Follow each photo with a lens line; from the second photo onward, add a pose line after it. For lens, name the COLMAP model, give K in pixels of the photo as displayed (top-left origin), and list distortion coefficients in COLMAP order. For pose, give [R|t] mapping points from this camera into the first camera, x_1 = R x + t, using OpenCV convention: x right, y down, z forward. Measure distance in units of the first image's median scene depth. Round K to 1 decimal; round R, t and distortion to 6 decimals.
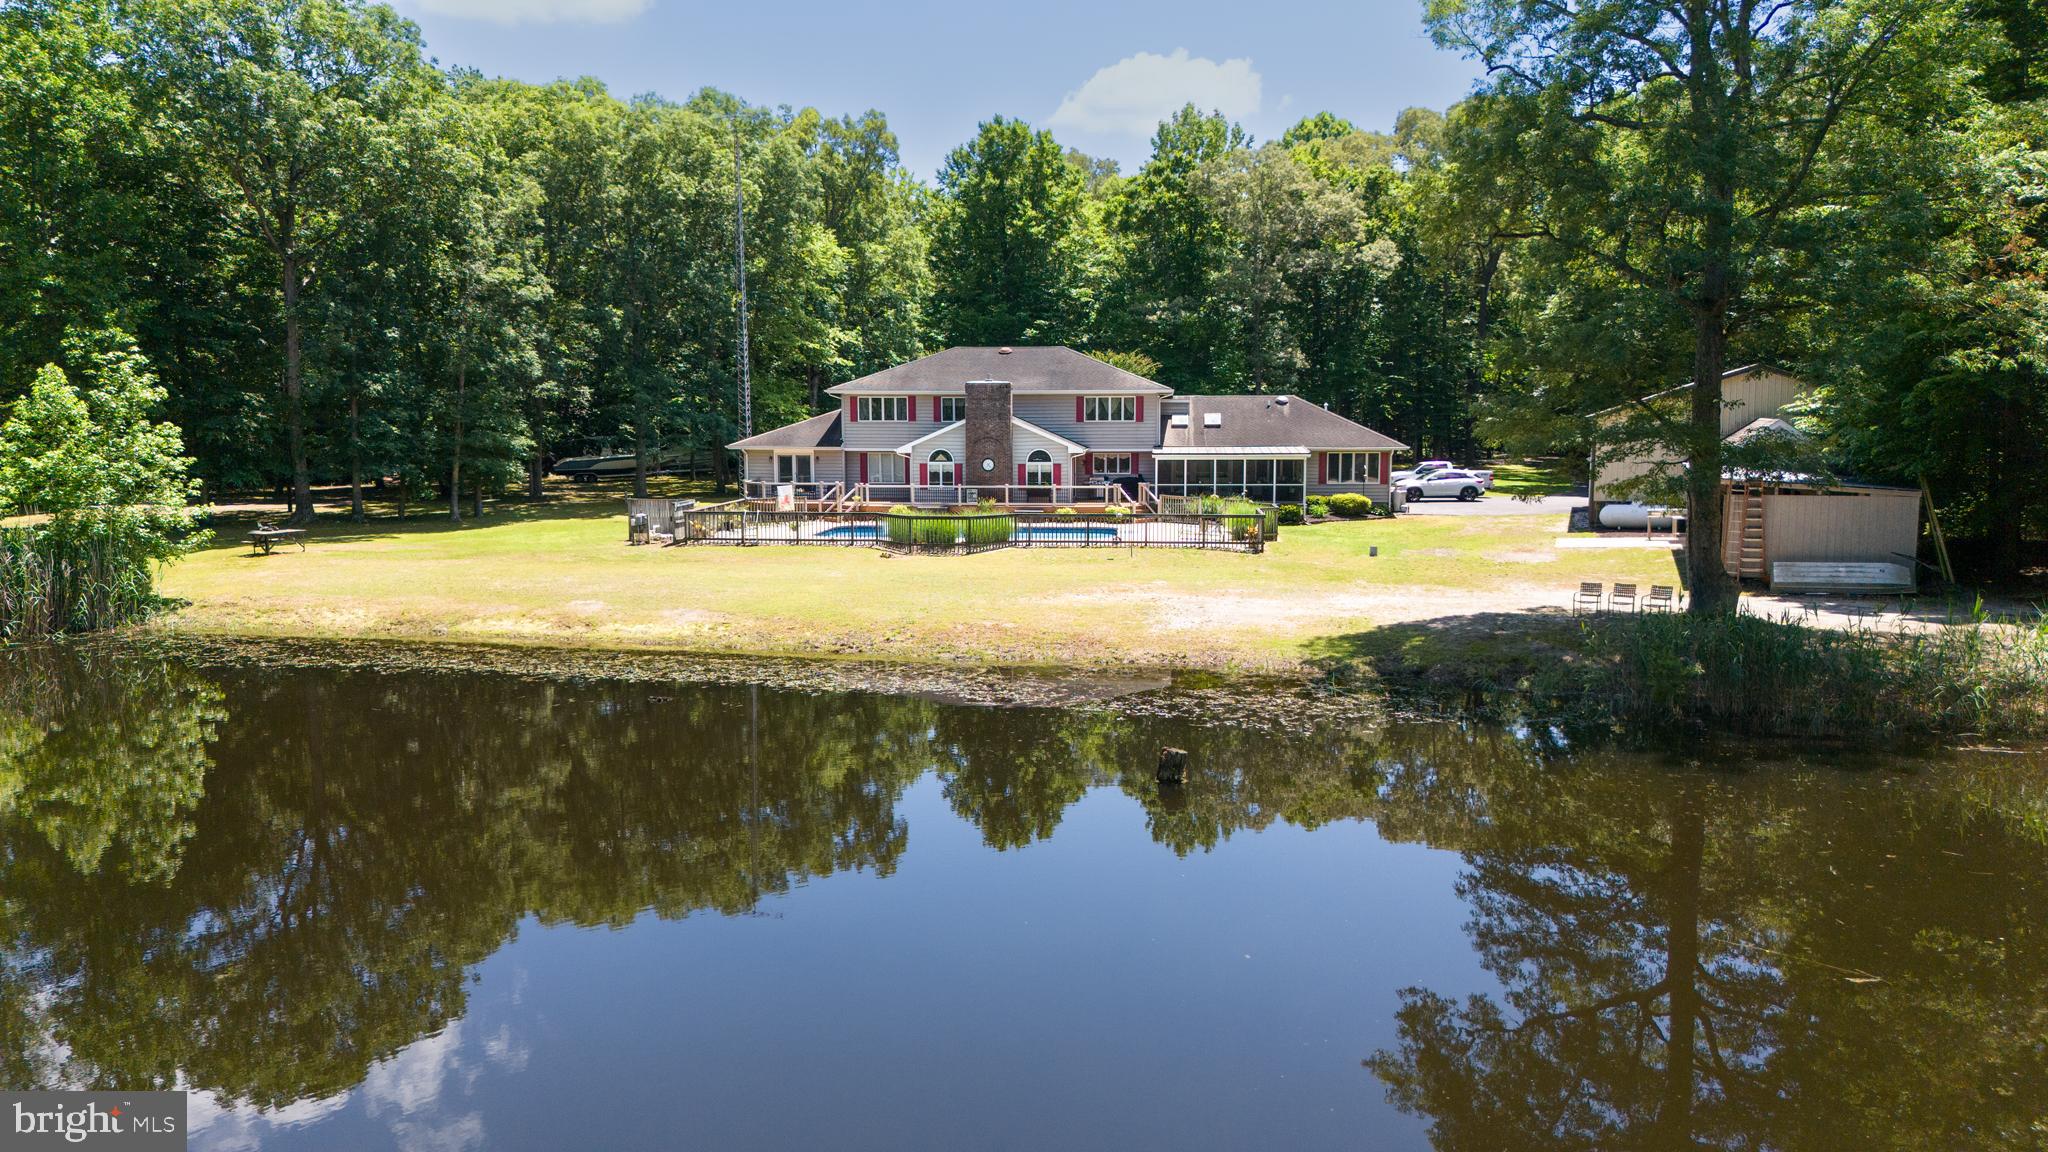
lens RADIAL K [[1505.4, 0, 1024.0], [0, 1505.4, 576.0], [0, 0, 1]] dist [0.100314, -0.099523]
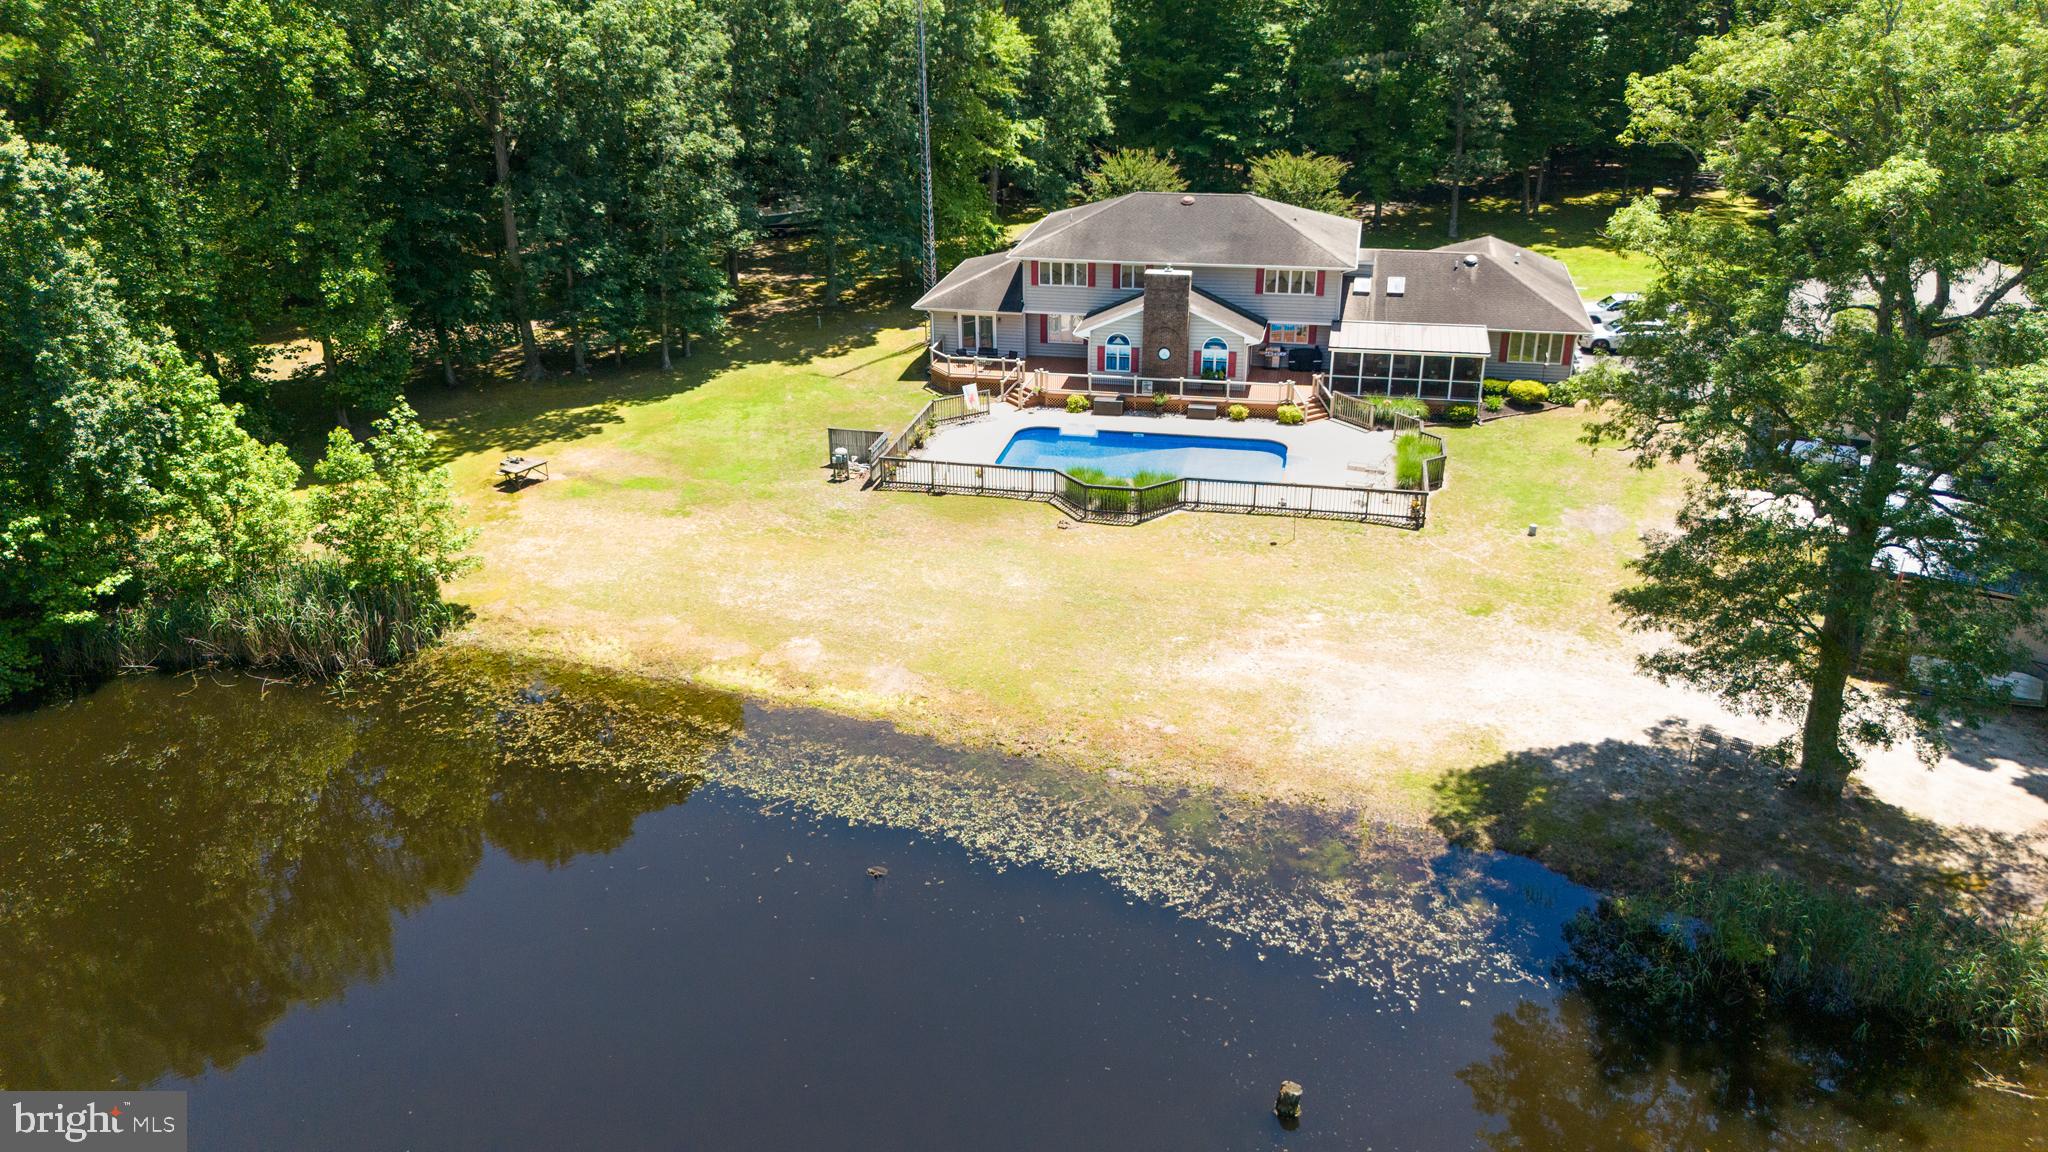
lens RADIAL K [[1505.4, 0, 1024.0], [0, 1505.4, 576.0], [0, 0, 1]] dist [0.100314, -0.099523]
pose [[0.993022, 0.041000, -0.110574, 0.001070], [-0.005395, 0.952433, 0.304702, -0.239742], [0.117807, -0.301979, 0.946007, -0.027435]]
